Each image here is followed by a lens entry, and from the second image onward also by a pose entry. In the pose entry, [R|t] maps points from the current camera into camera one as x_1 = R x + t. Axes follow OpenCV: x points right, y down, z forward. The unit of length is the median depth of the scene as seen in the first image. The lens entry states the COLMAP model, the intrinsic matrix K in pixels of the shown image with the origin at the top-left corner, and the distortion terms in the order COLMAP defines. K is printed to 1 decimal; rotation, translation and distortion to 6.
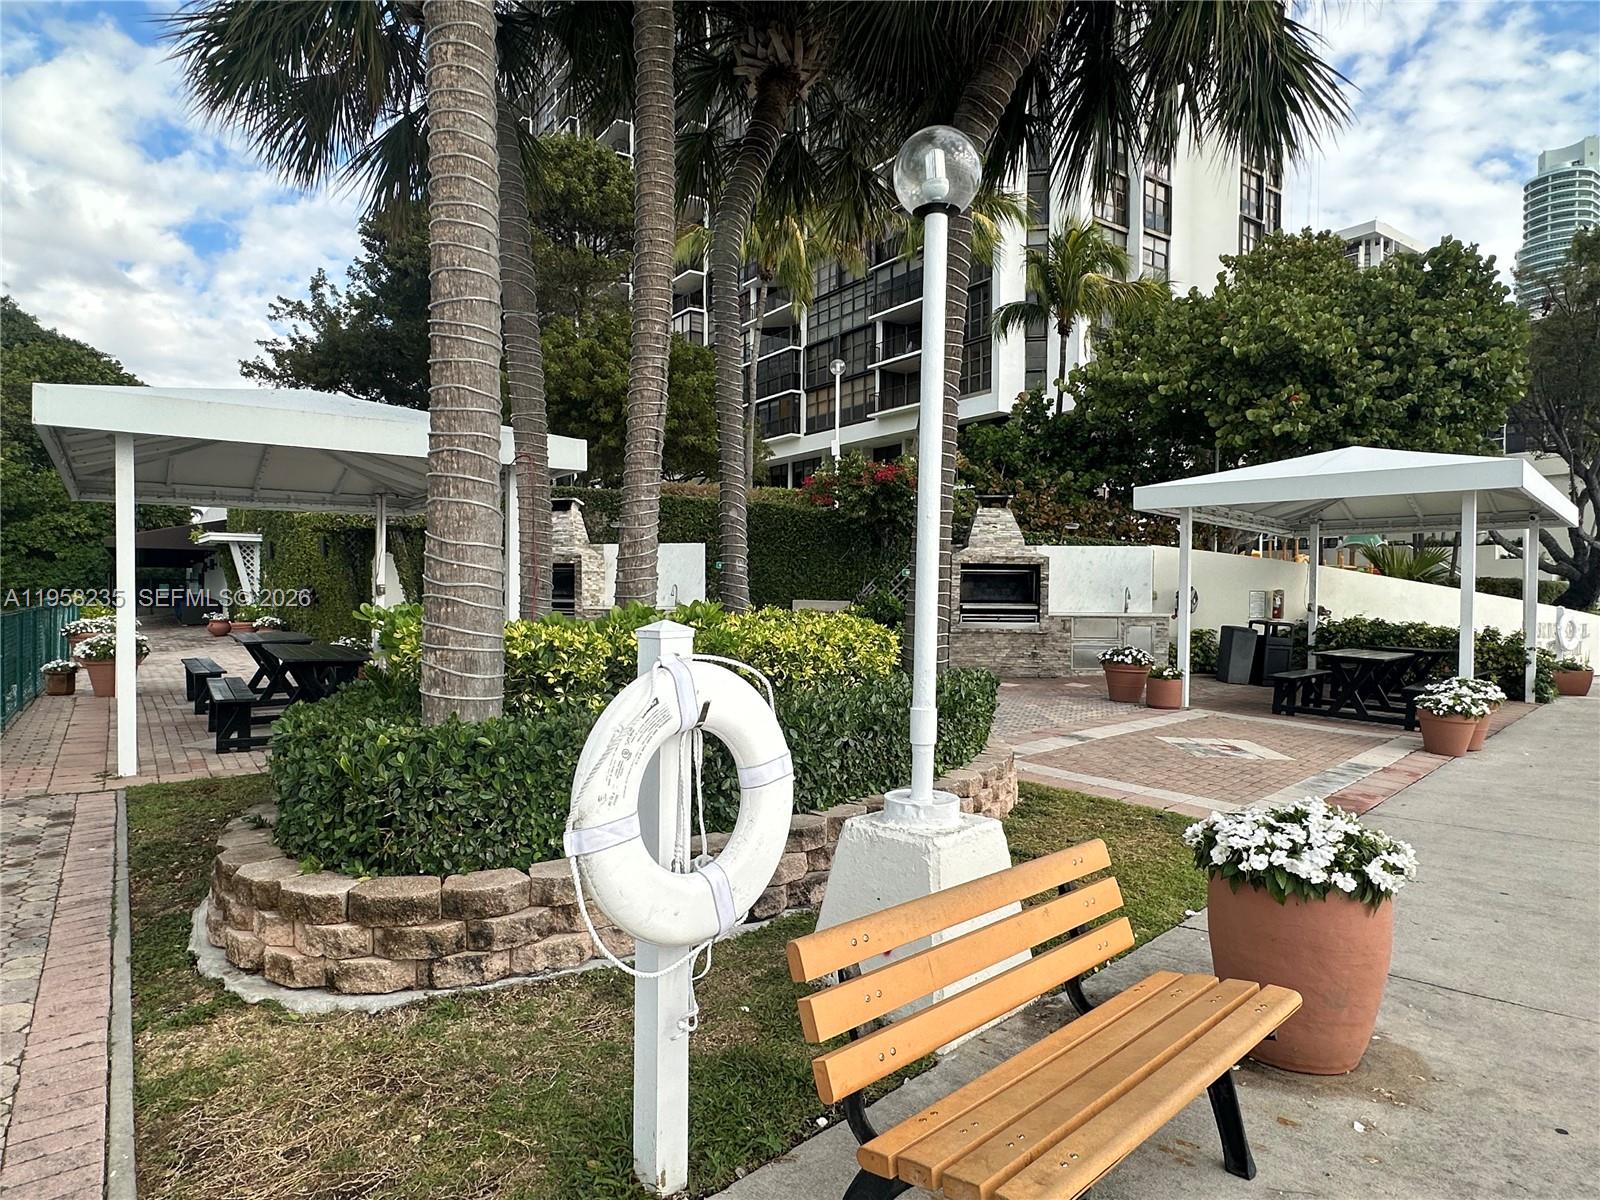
lens RADIAL K [[928.0, 0, 800.0], [0, 928.0, 600.0], [0, 0, 1]] dist [0.005491, 0.000509]
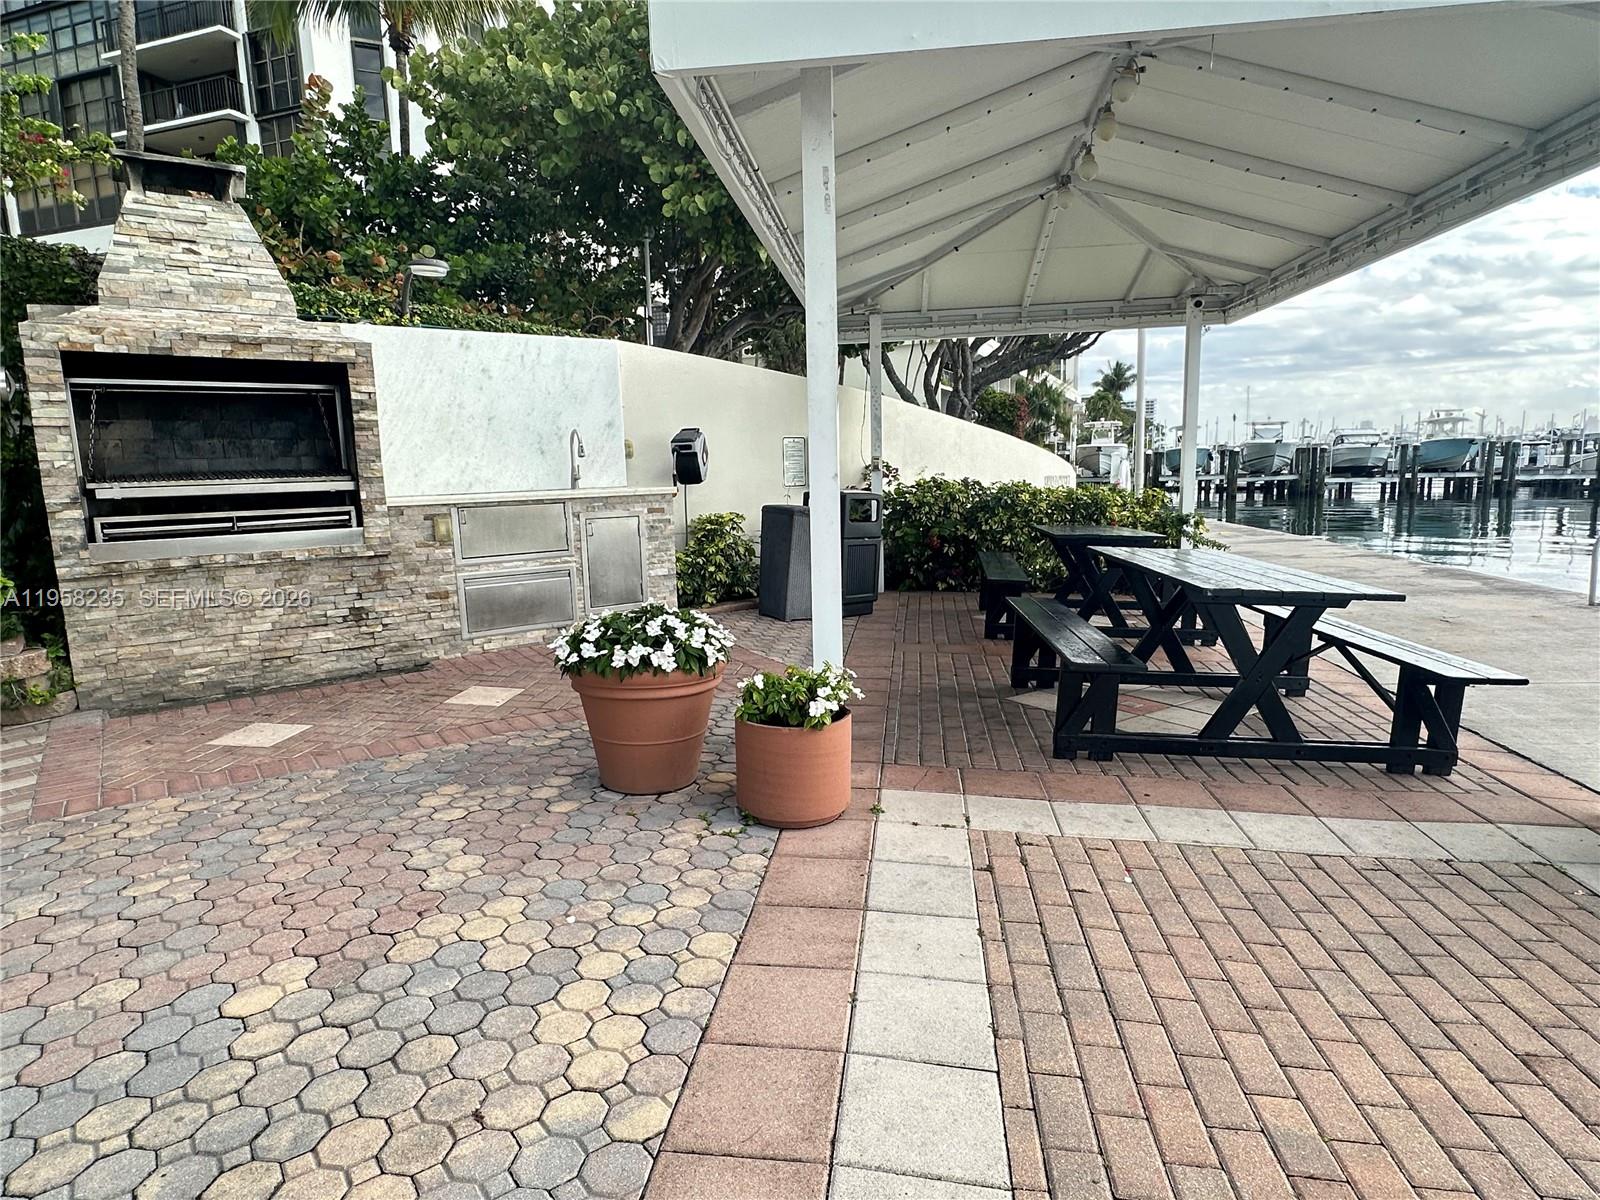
lens RADIAL K [[873.7, 0, 800.0], [0, 873.7, 600.0], [0, 0, 1]] dist [-0.002006, 0.000426]
pose [[0.793342, -0.124263, 0.595959, 0.180413], [0.037977, 0.987141, 0.155274, 0.005616], [-0.607591, -0.100553, 0.787860, 0.601935]]
